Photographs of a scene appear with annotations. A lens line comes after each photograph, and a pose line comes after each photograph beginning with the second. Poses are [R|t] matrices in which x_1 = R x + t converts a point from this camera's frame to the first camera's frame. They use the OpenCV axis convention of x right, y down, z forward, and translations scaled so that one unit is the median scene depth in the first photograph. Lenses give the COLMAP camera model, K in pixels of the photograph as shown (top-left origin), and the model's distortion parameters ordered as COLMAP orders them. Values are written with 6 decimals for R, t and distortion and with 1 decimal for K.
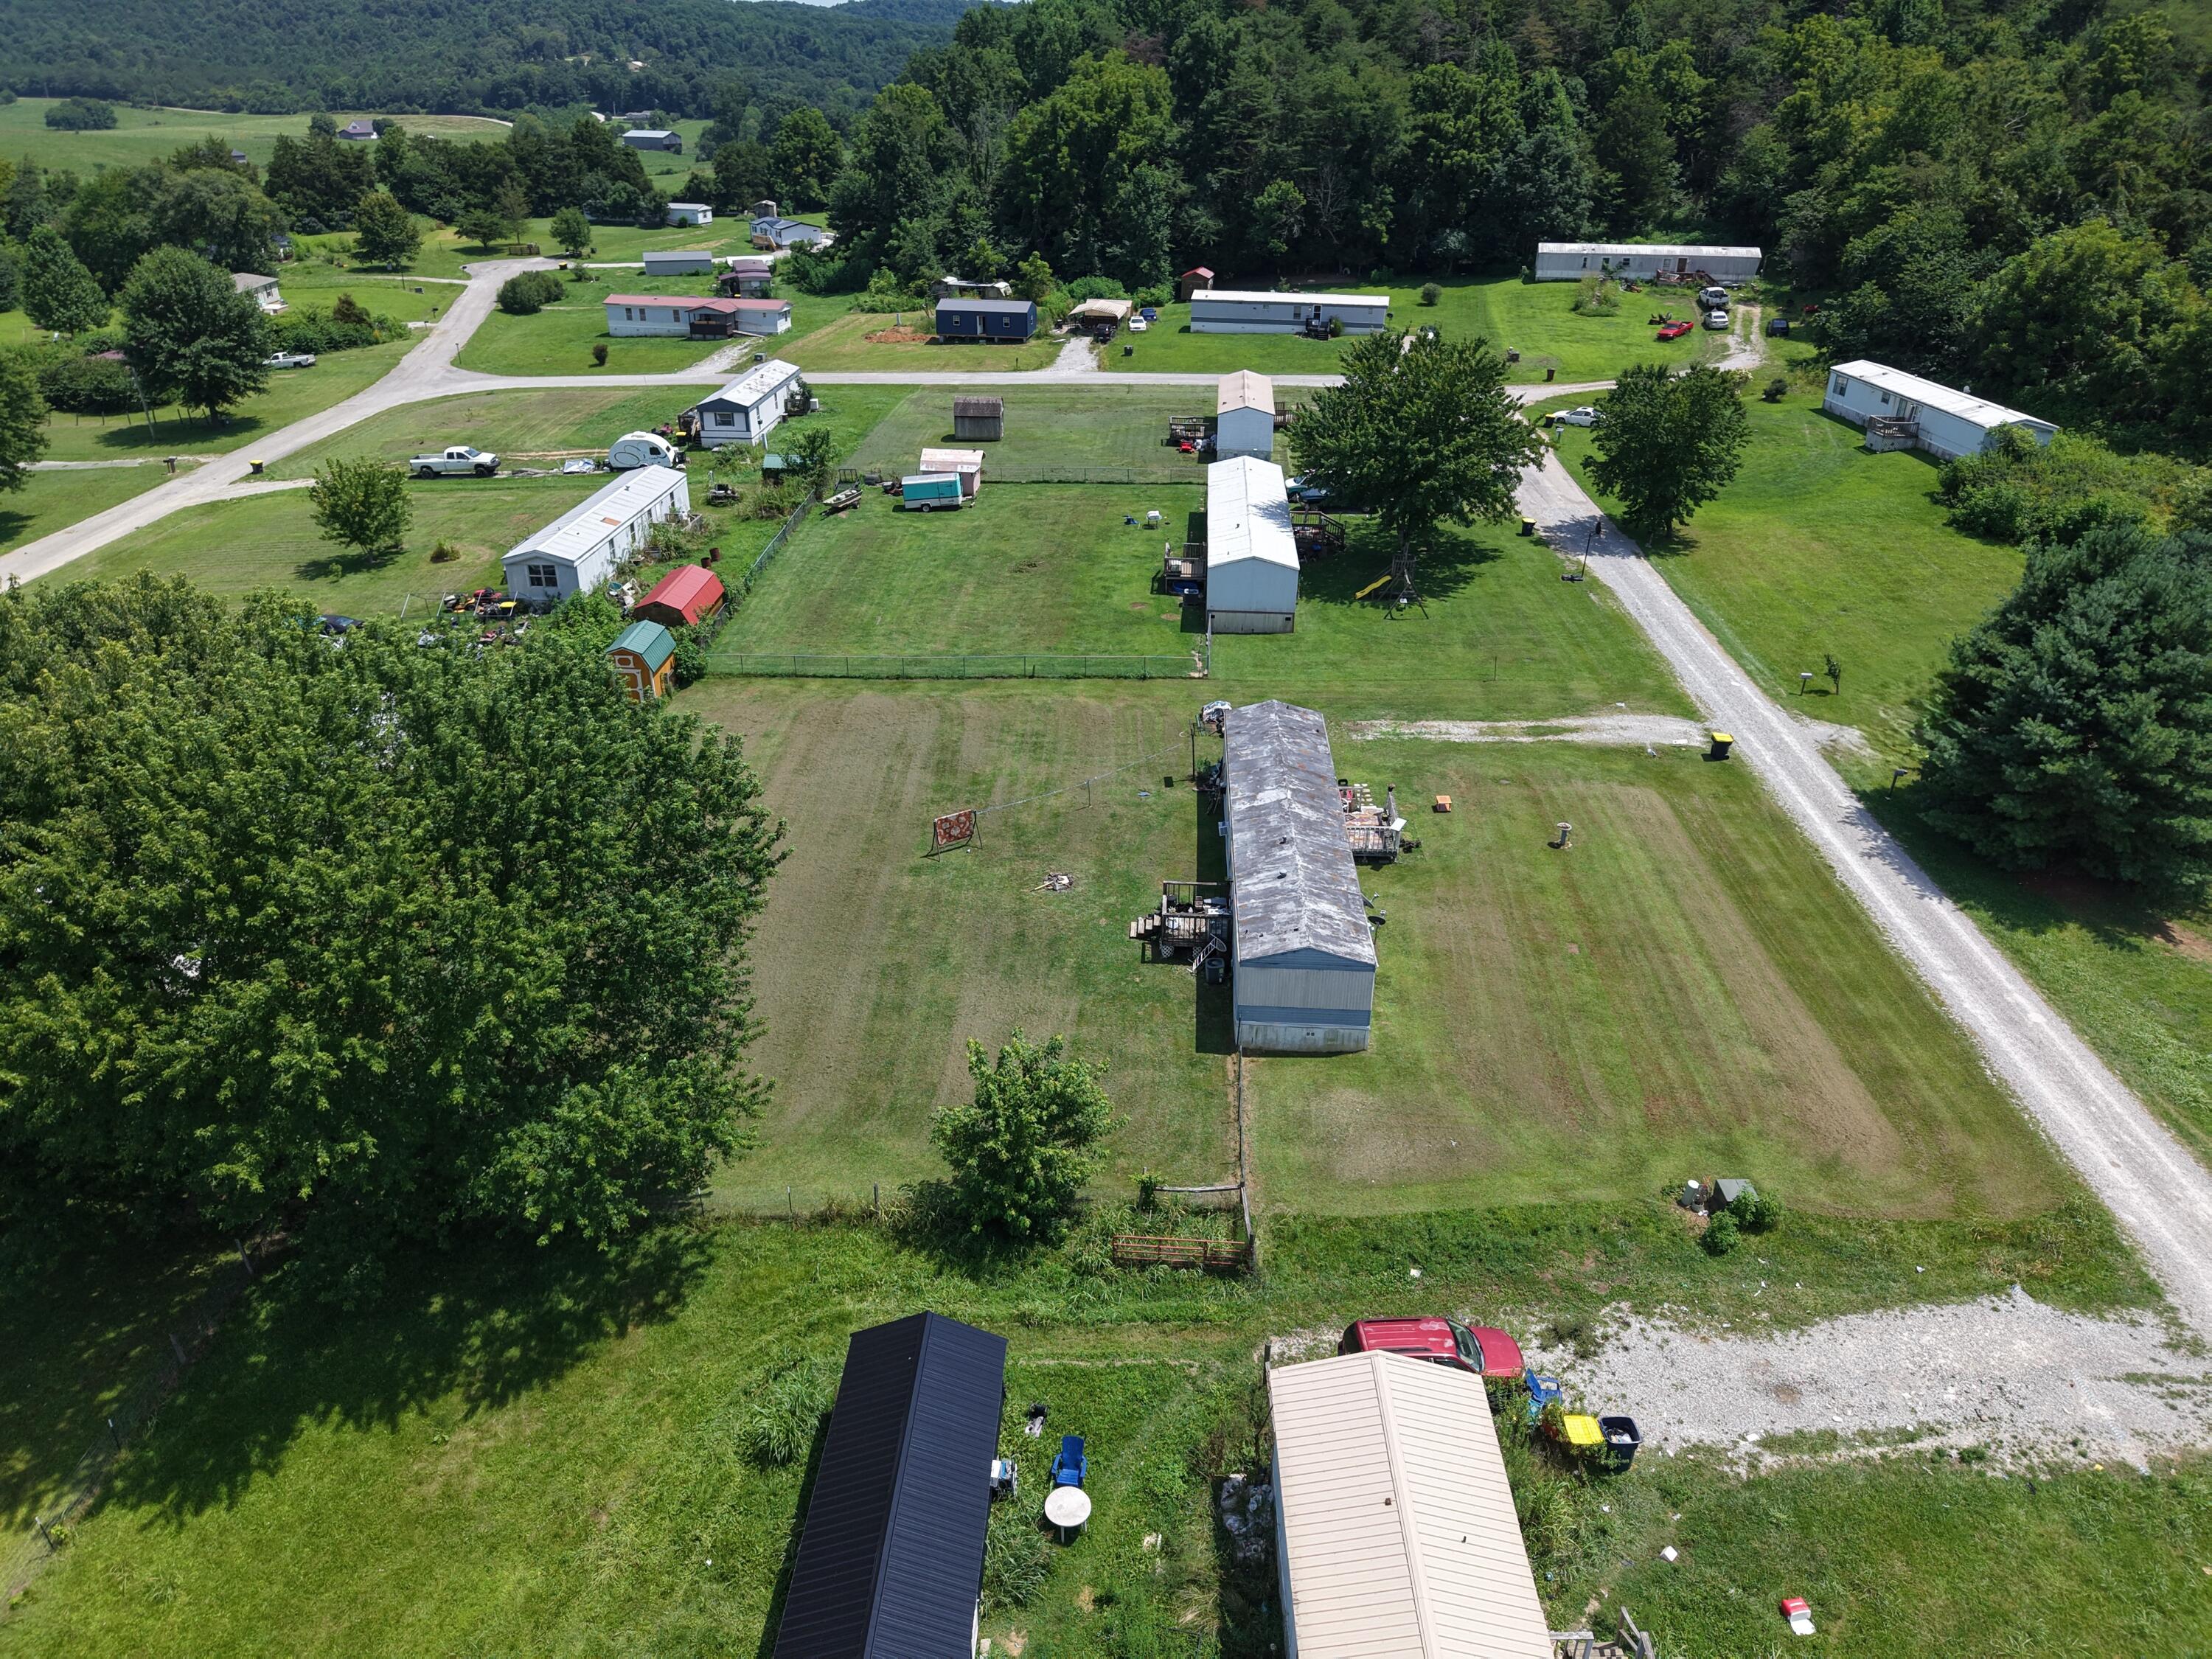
lens RADIAL K [[1463.0, 0, 1106.0], [0, 1463.0, 829.5], [0, 0, 1]] dist [0.018825, -0.007600]
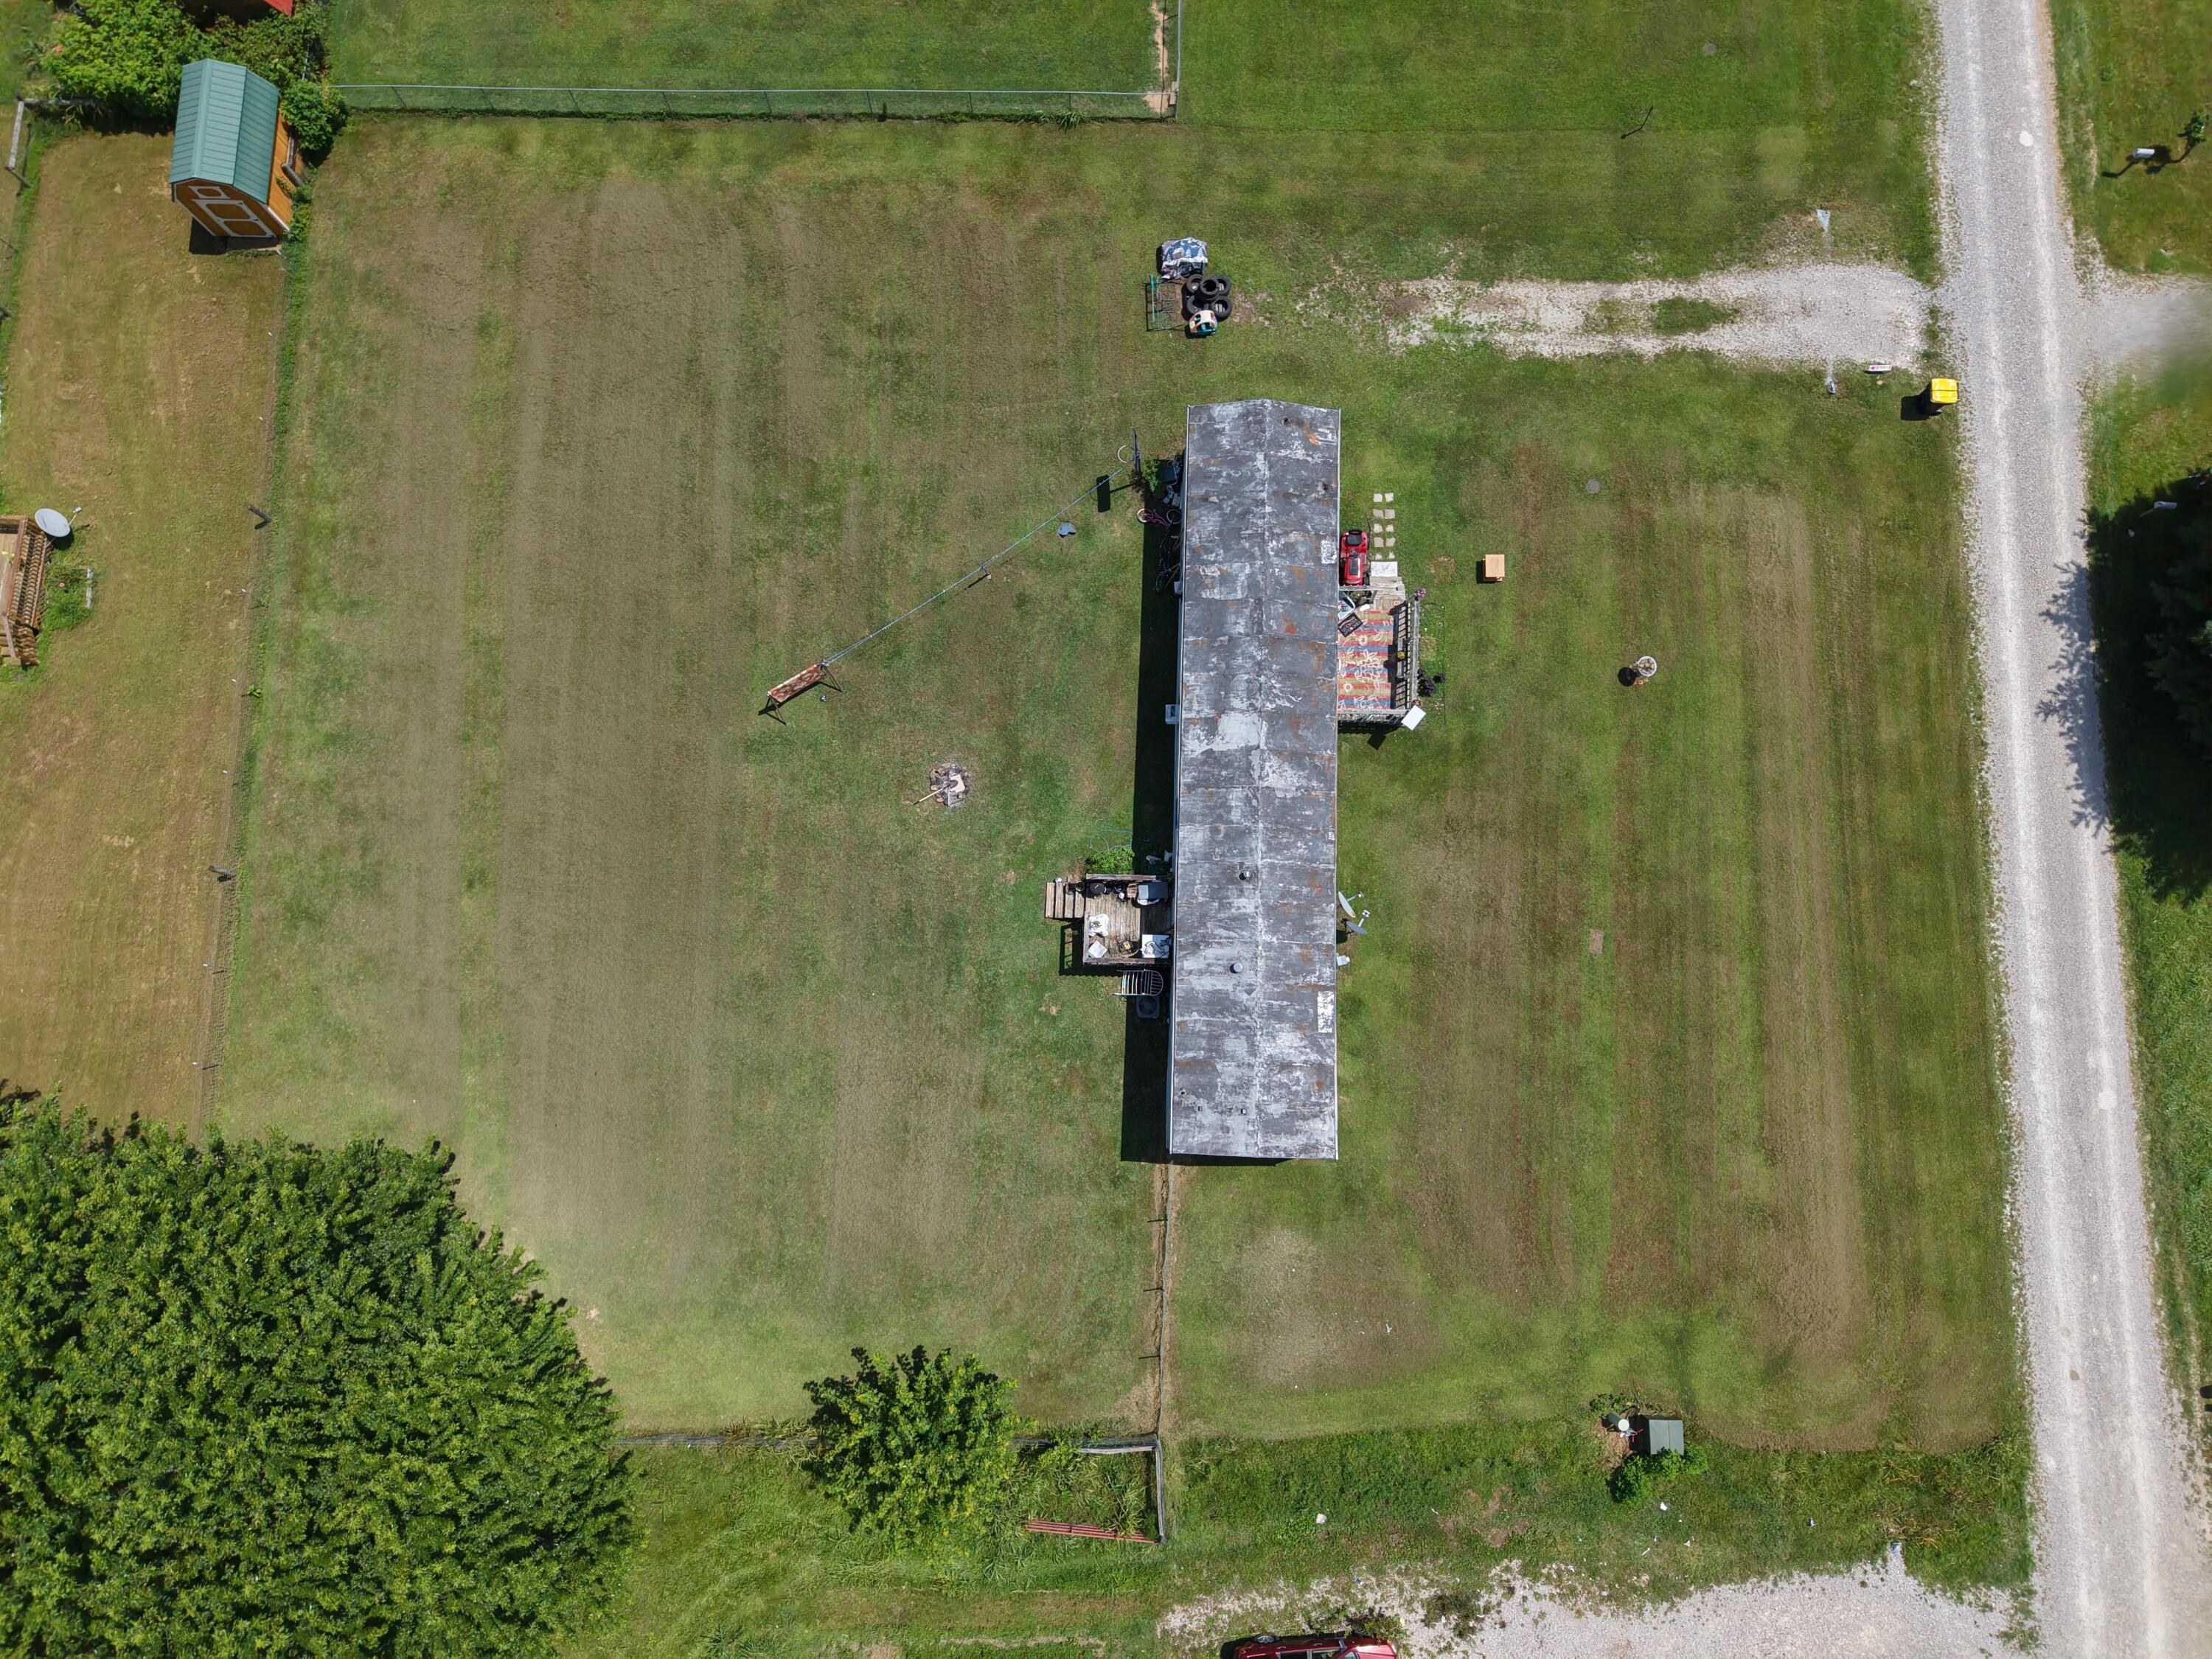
lens RADIAL K [[1508.1, 0, 1106.7], [0, 1508.1, 794.8], [0, 0, 1]] dist [-0.000351, 0.008348]
pose [[0.999851, -0.017242, -0.000081, 0.070483], [0.010516, 0.606107, 0.795314, -0.848331], [-0.013663, -0.795196, 0.606198, 0.772918]]
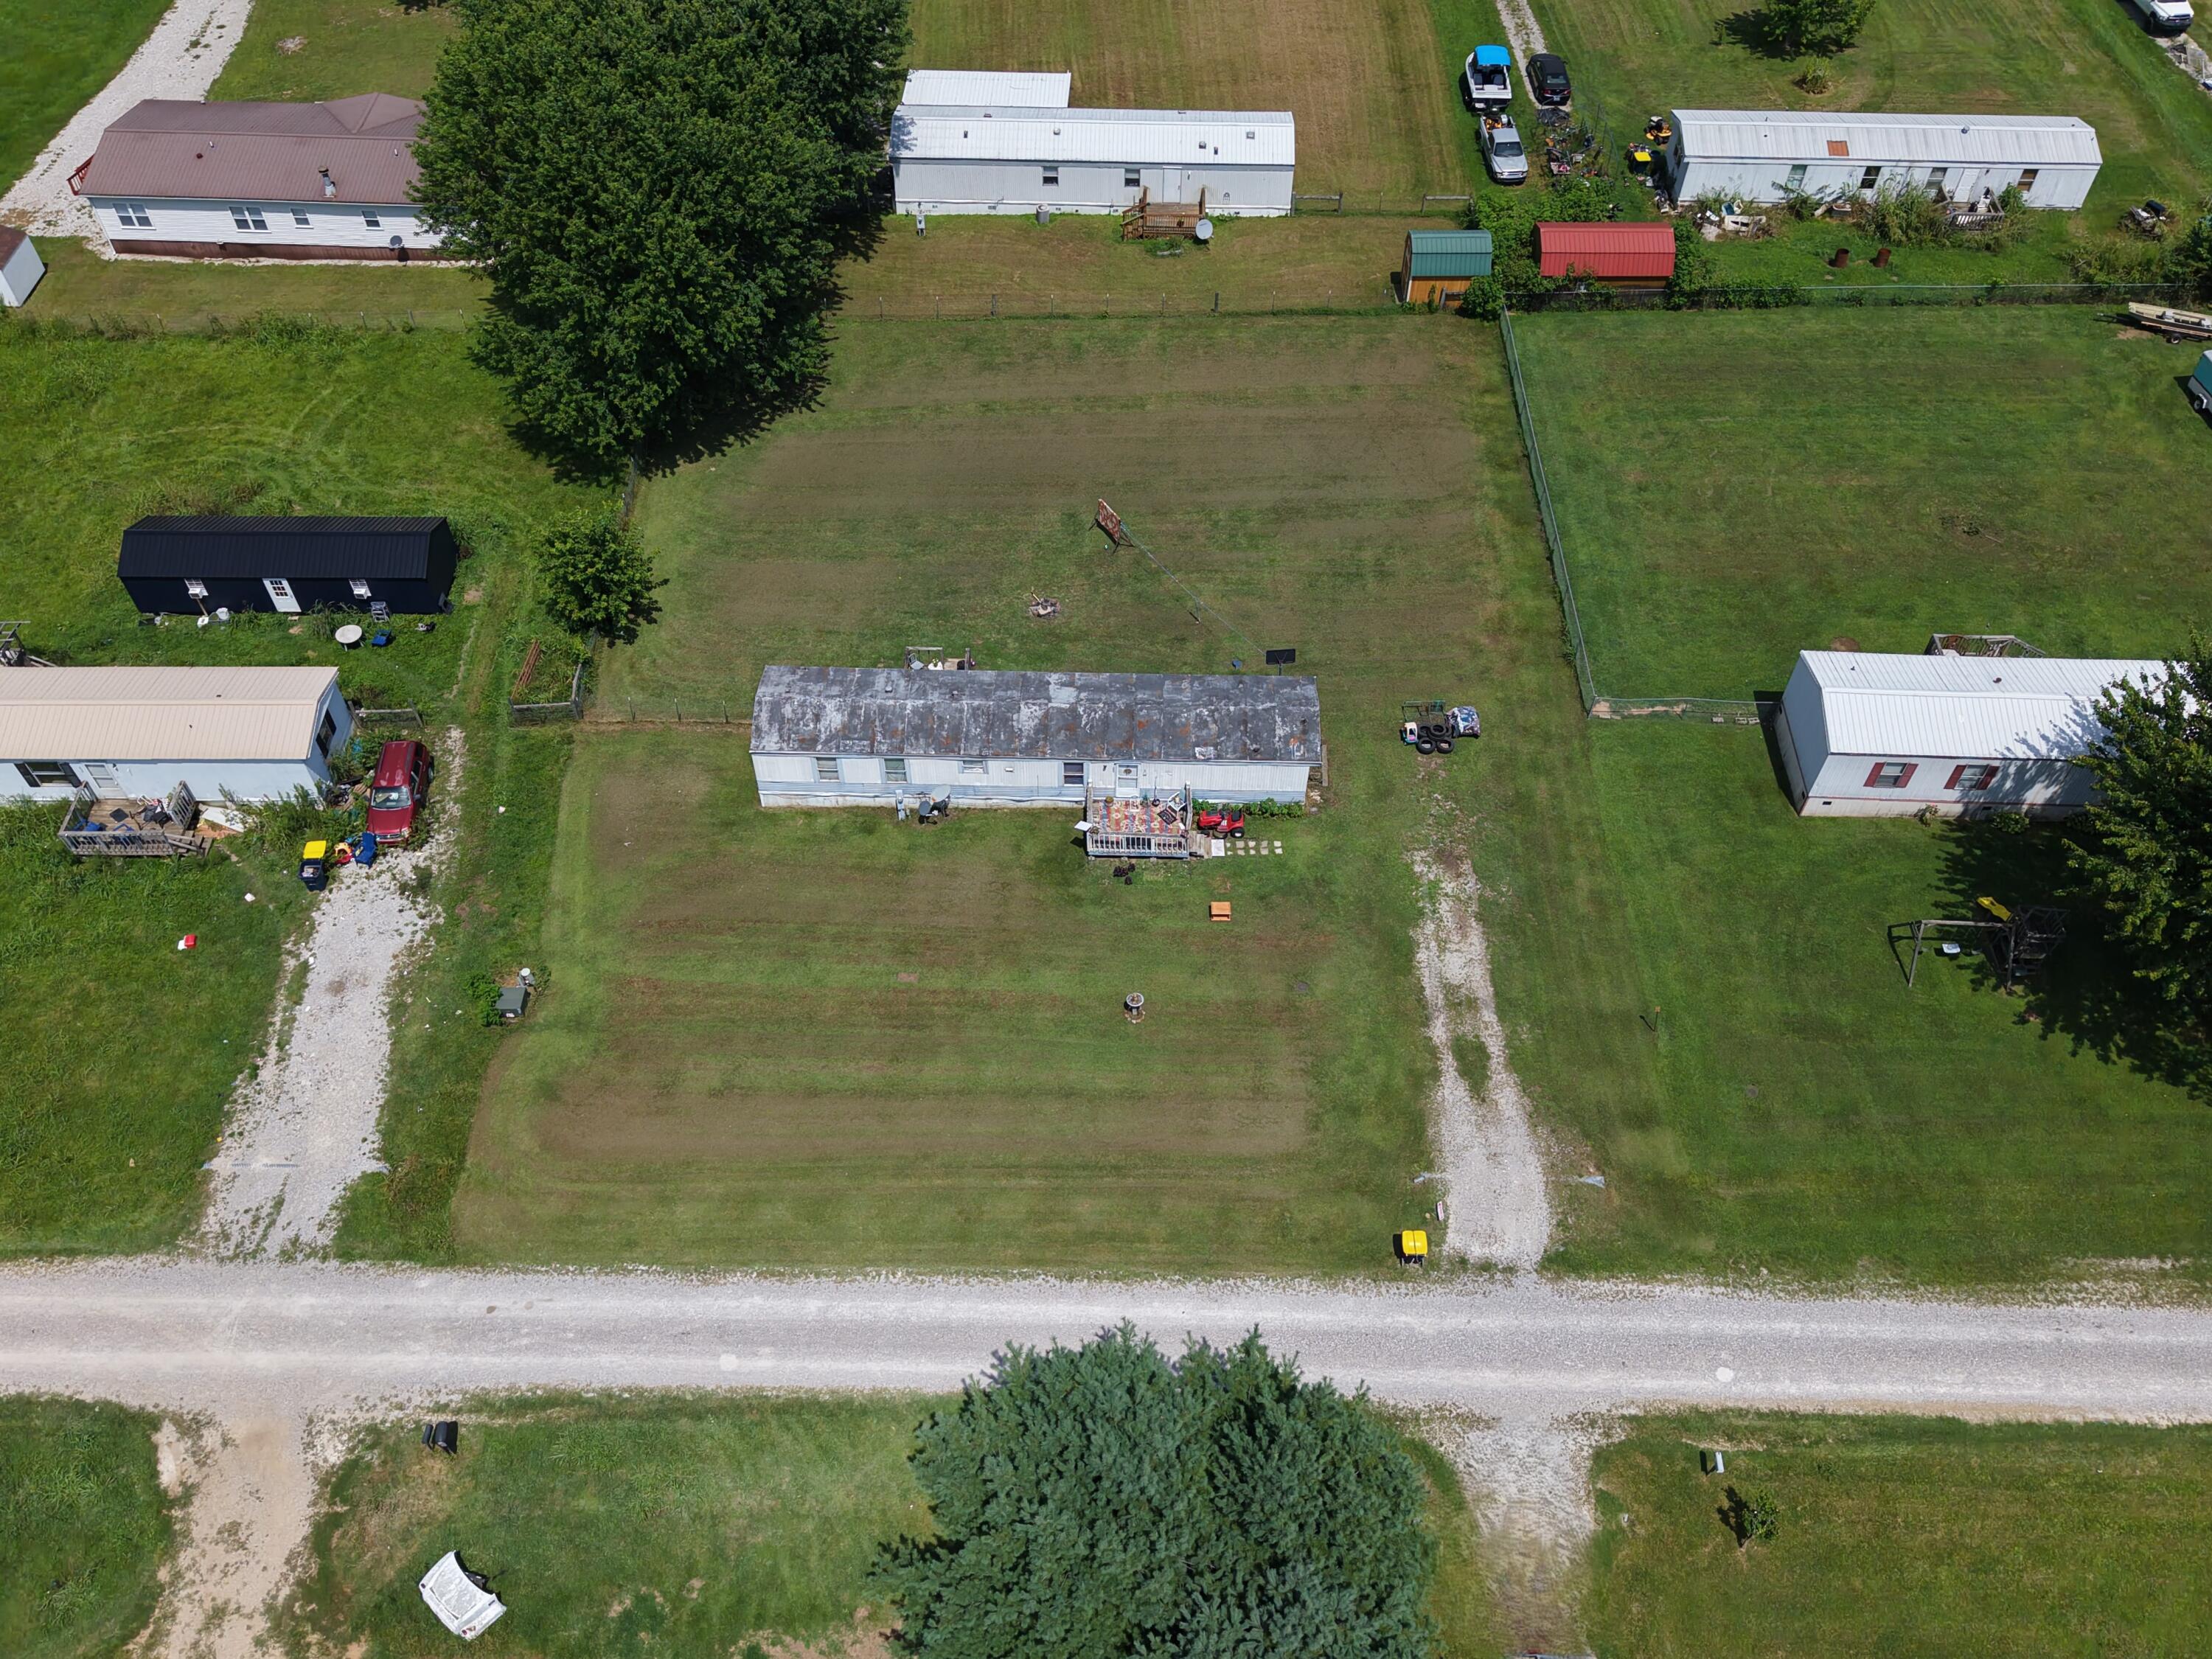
lens RADIAL K [[1813.4, 0, 1106.0], [0, 1813.4, 829.5], [0, 0, 1]] dist [0.035385, -0.050841]
pose [[0.031015, 0.770733, -0.636403, 1.369191], [-0.464524, 0.574885, 0.673591, -1.146566], [0.885017, 0.274733, 0.375854, 0.869306]]
